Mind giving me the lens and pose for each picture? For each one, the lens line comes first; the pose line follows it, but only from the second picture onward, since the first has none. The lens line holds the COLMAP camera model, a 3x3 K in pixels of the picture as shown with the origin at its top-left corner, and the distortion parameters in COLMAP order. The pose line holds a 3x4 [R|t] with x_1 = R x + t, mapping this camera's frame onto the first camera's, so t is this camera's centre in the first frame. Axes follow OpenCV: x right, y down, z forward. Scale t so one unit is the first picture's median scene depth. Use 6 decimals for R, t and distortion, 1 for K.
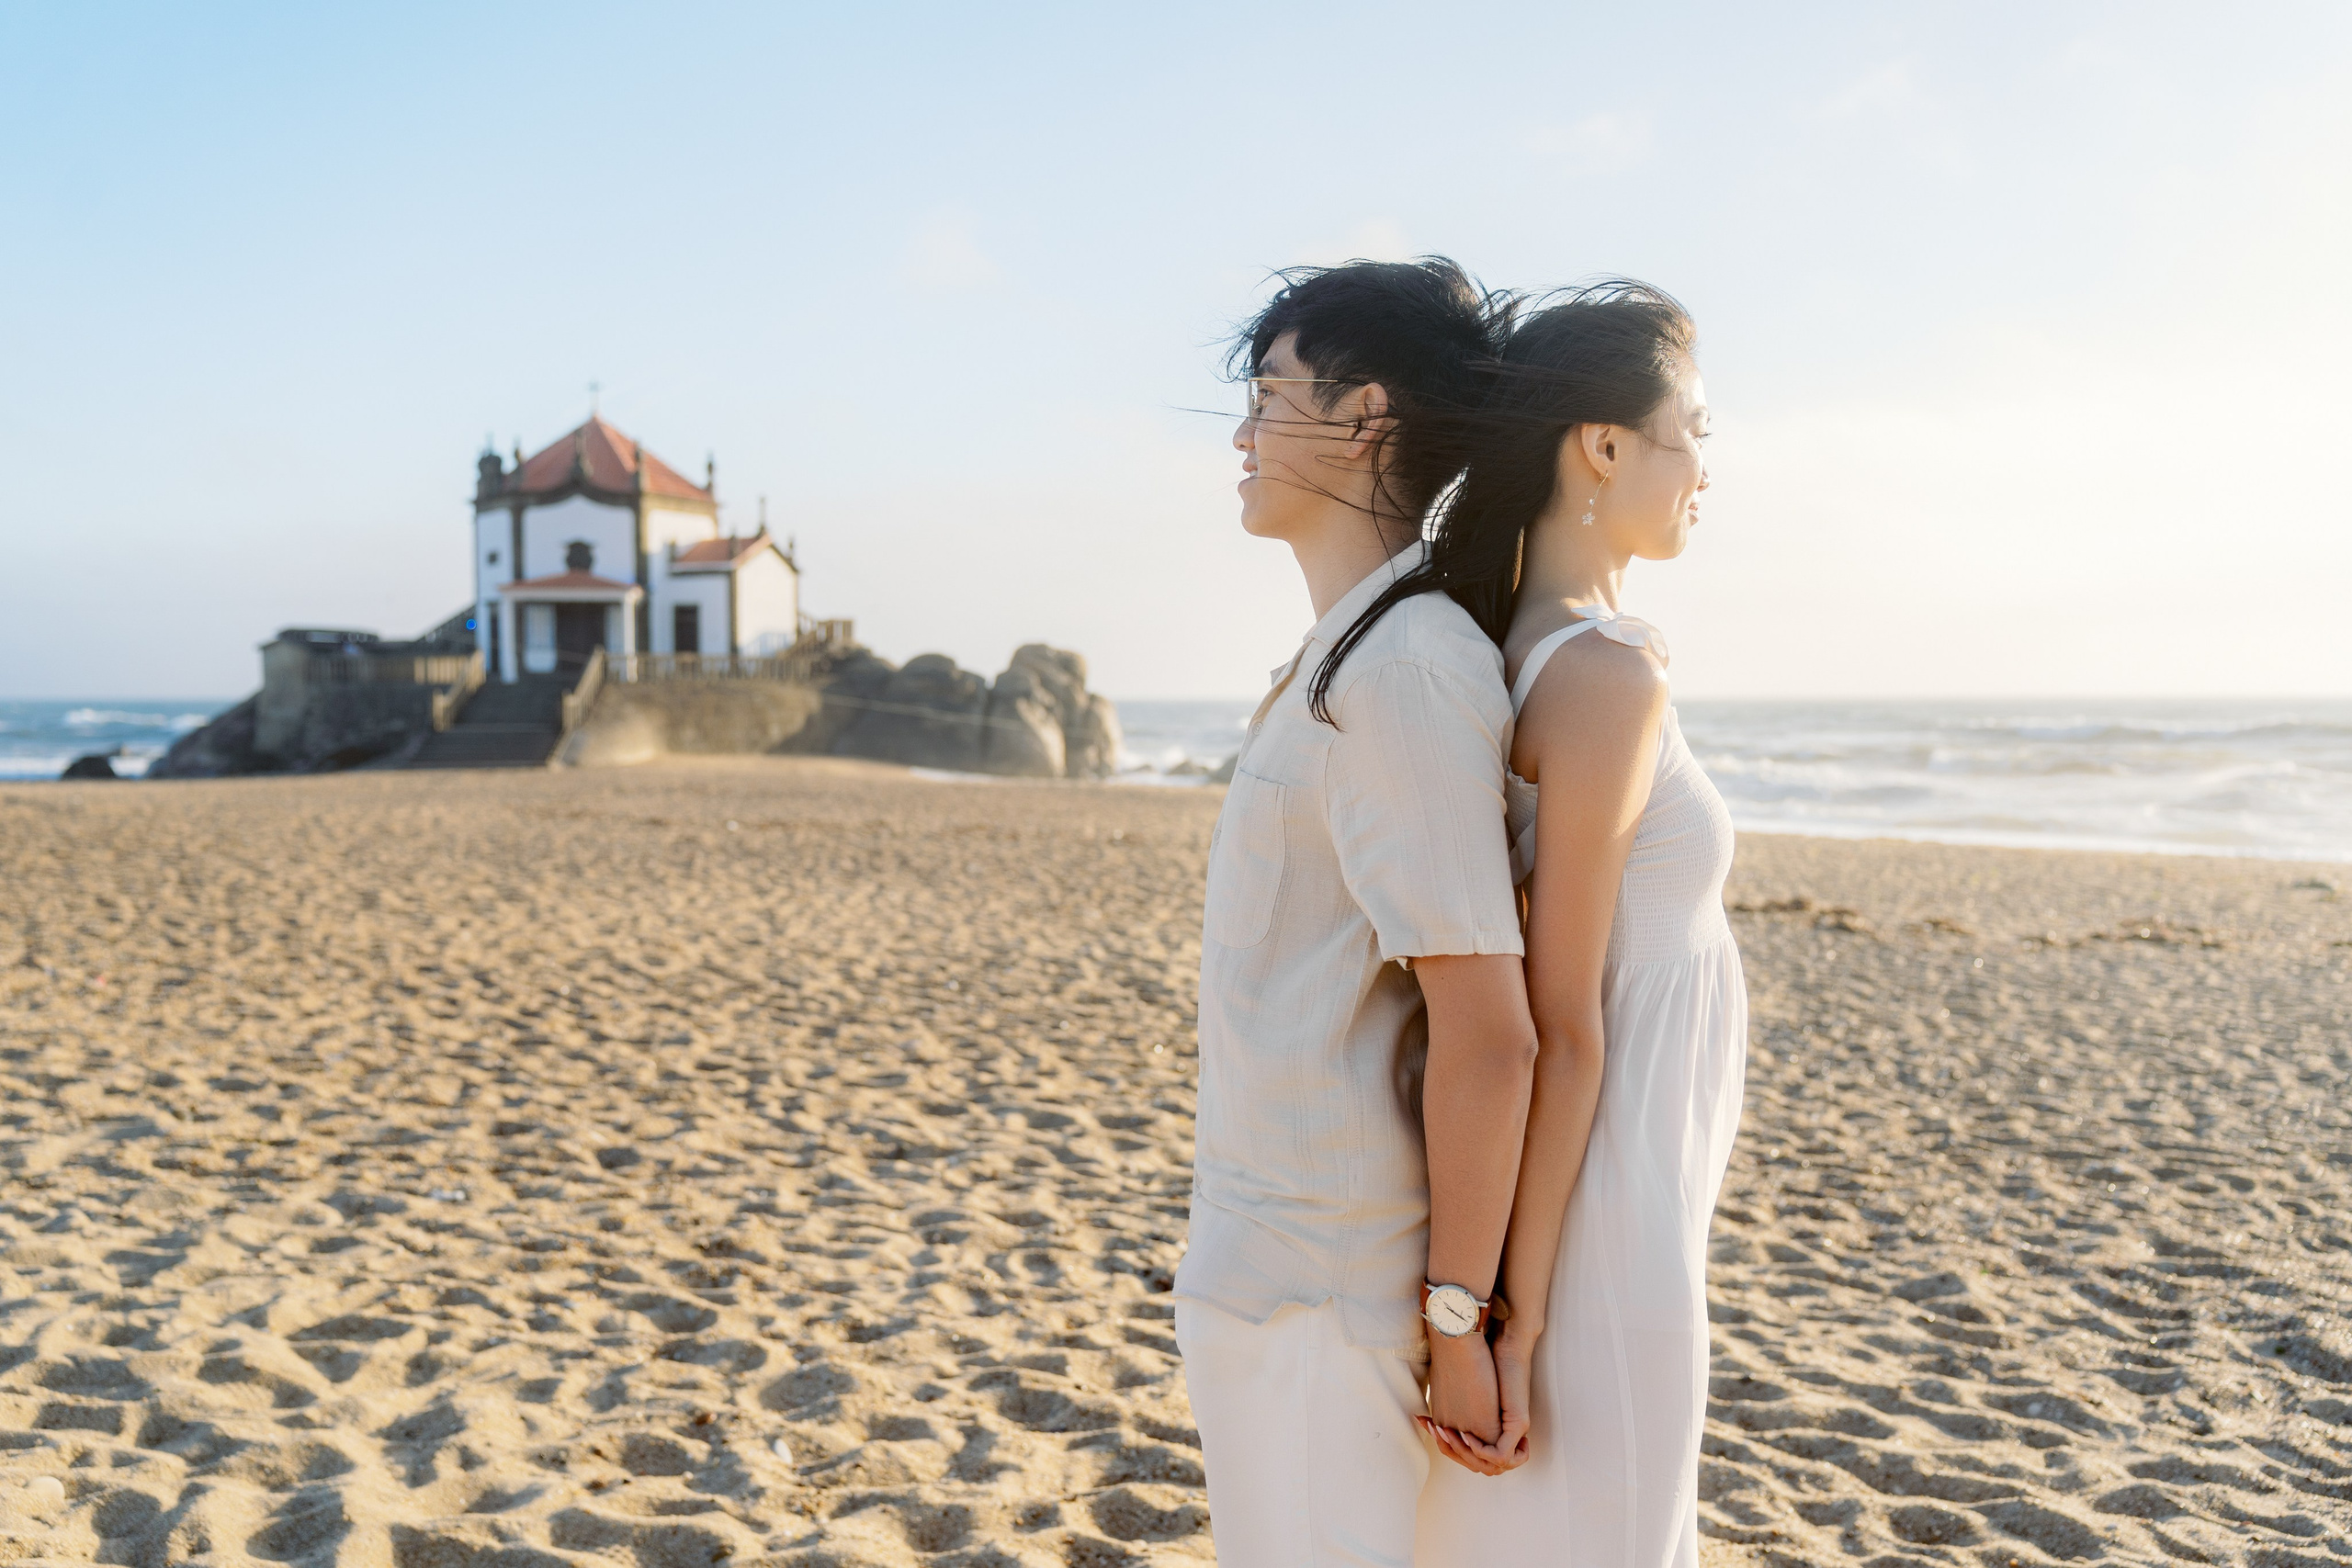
lens RADIAL K [[2021.2, 0, 1176.0], [0, 2021.2, 784.0], [0, 0, 1]] dist [0.000670, -0.001758]
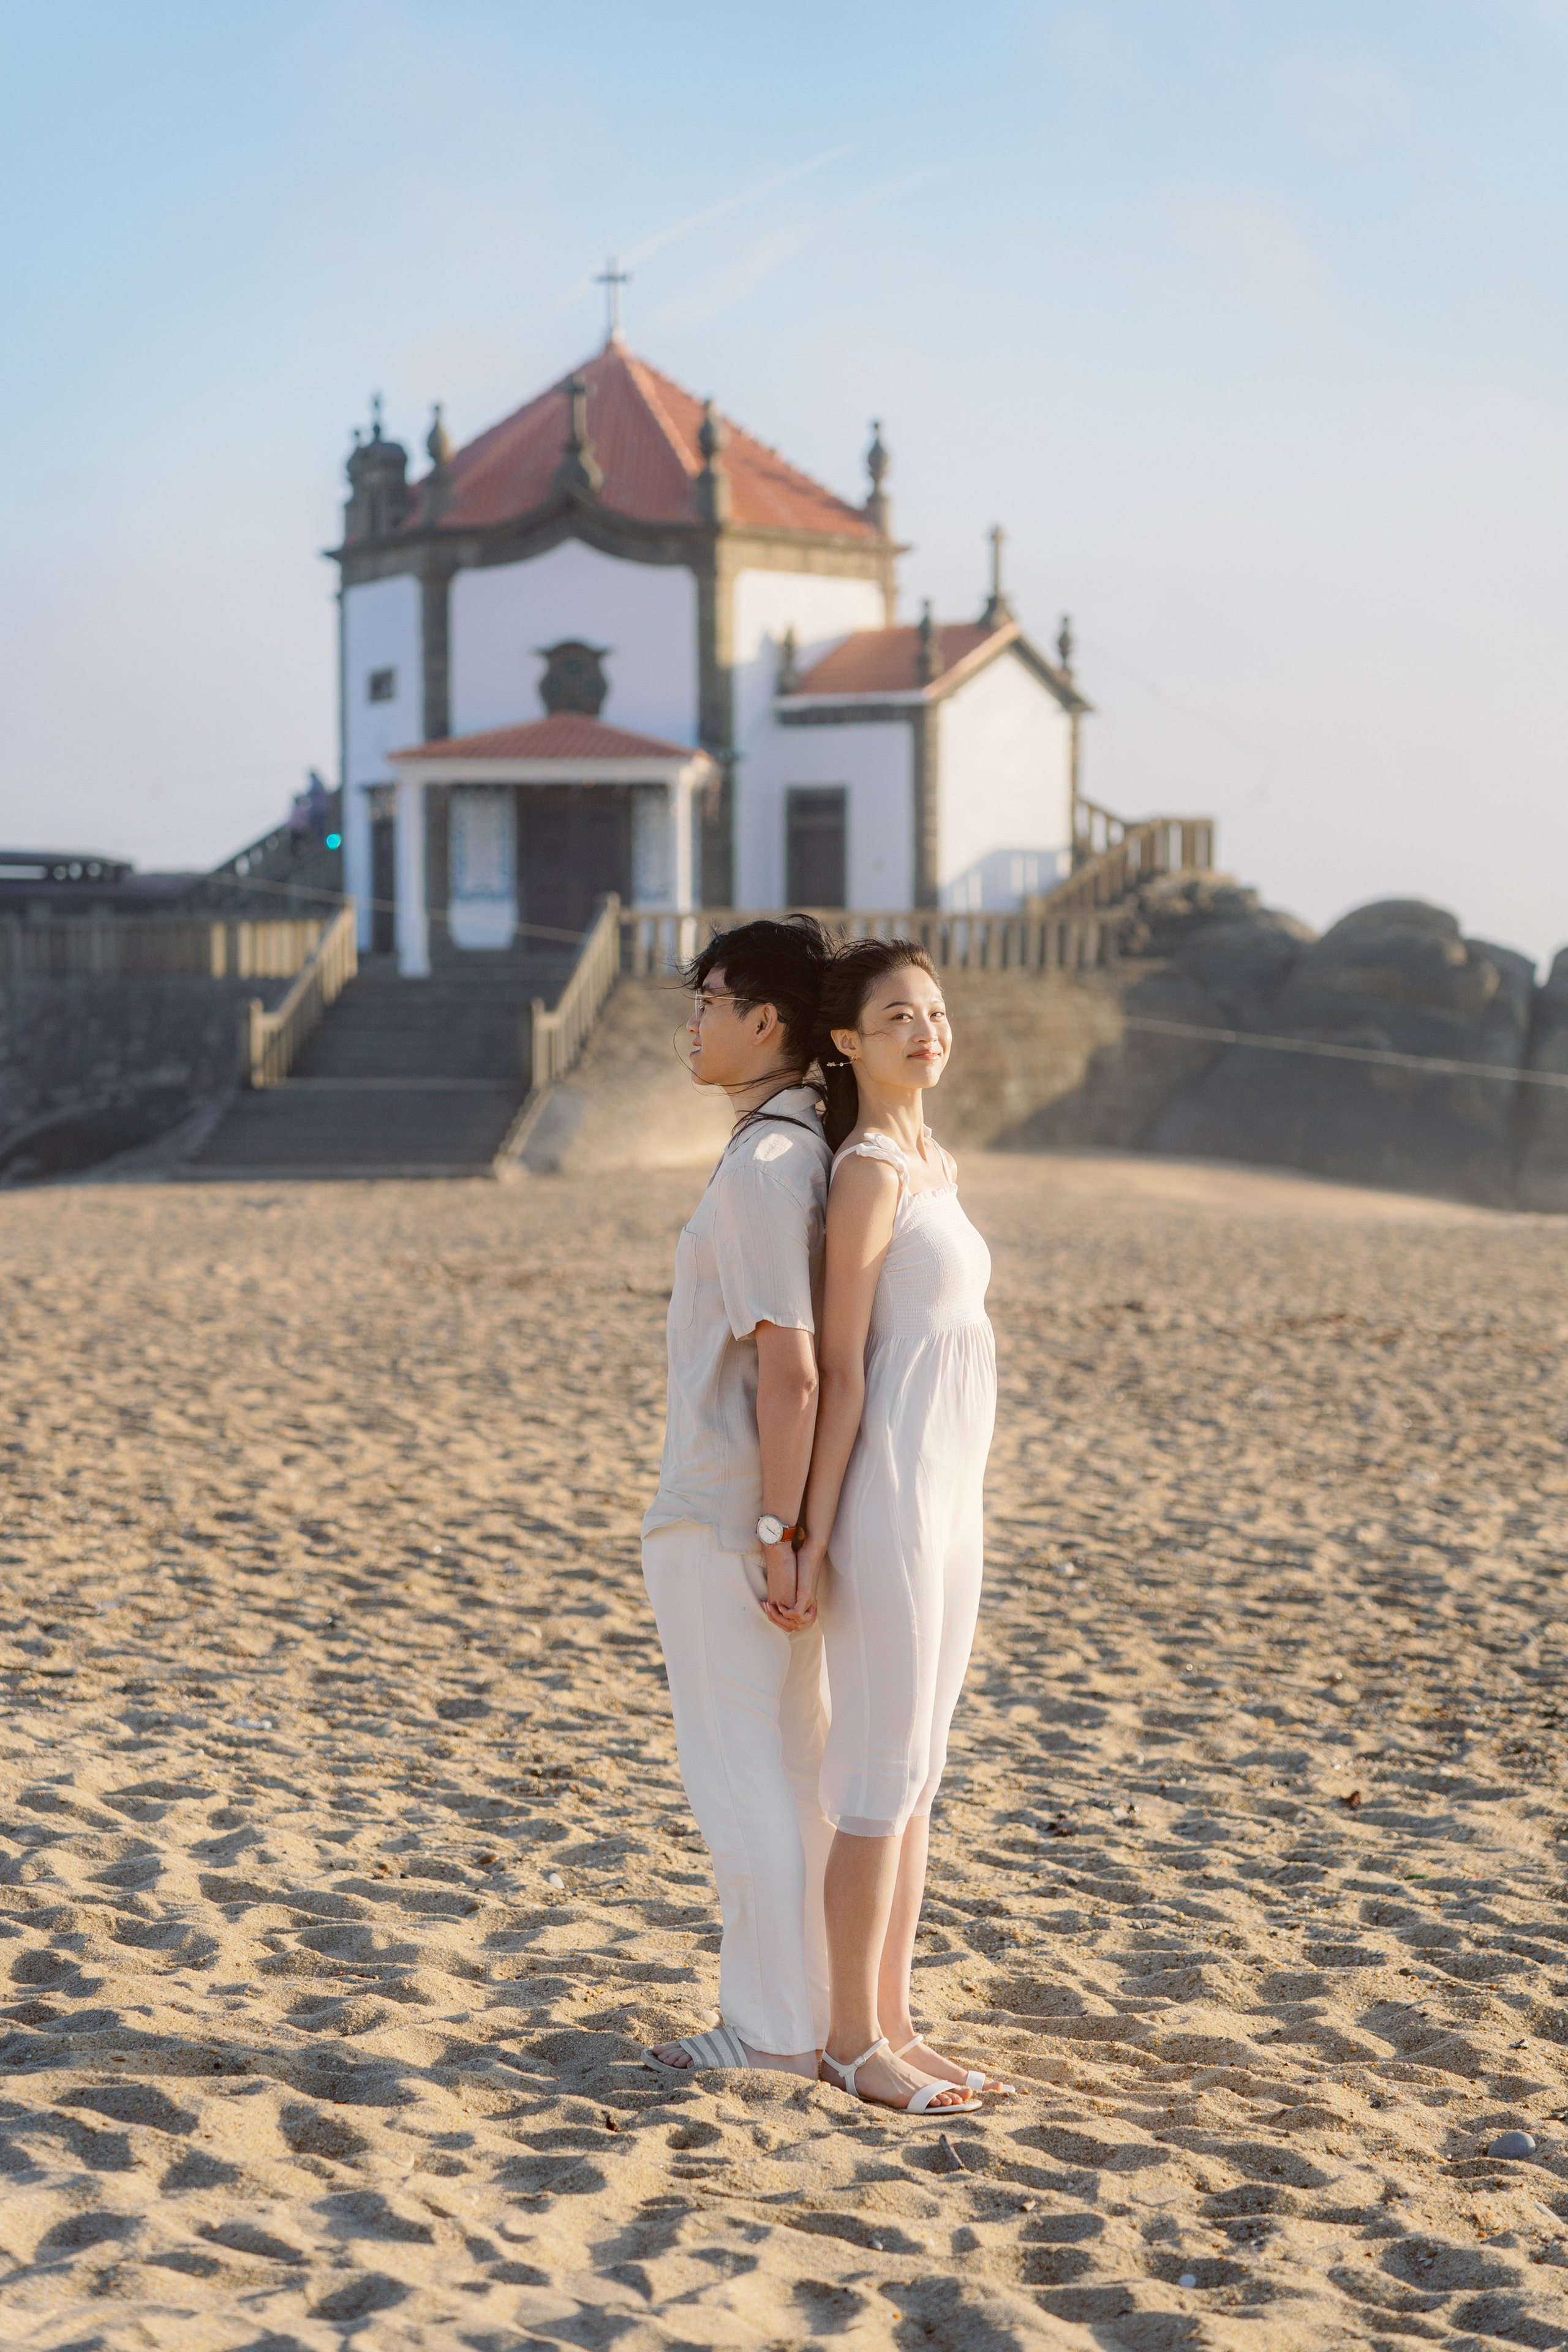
lens RADIAL K [[5202.4, 0, 784.0], [0, 5202.4, 1176.0], [0, 0, 1]] dist [0.003656, 0.191289]
pose [[0.969154, 0.006865, -0.246361, 0.160001], [-0.008940, 0.999933, -0.007303, -0.002561], [0.246295, 0.009280, 0.969151, -0.433788]]
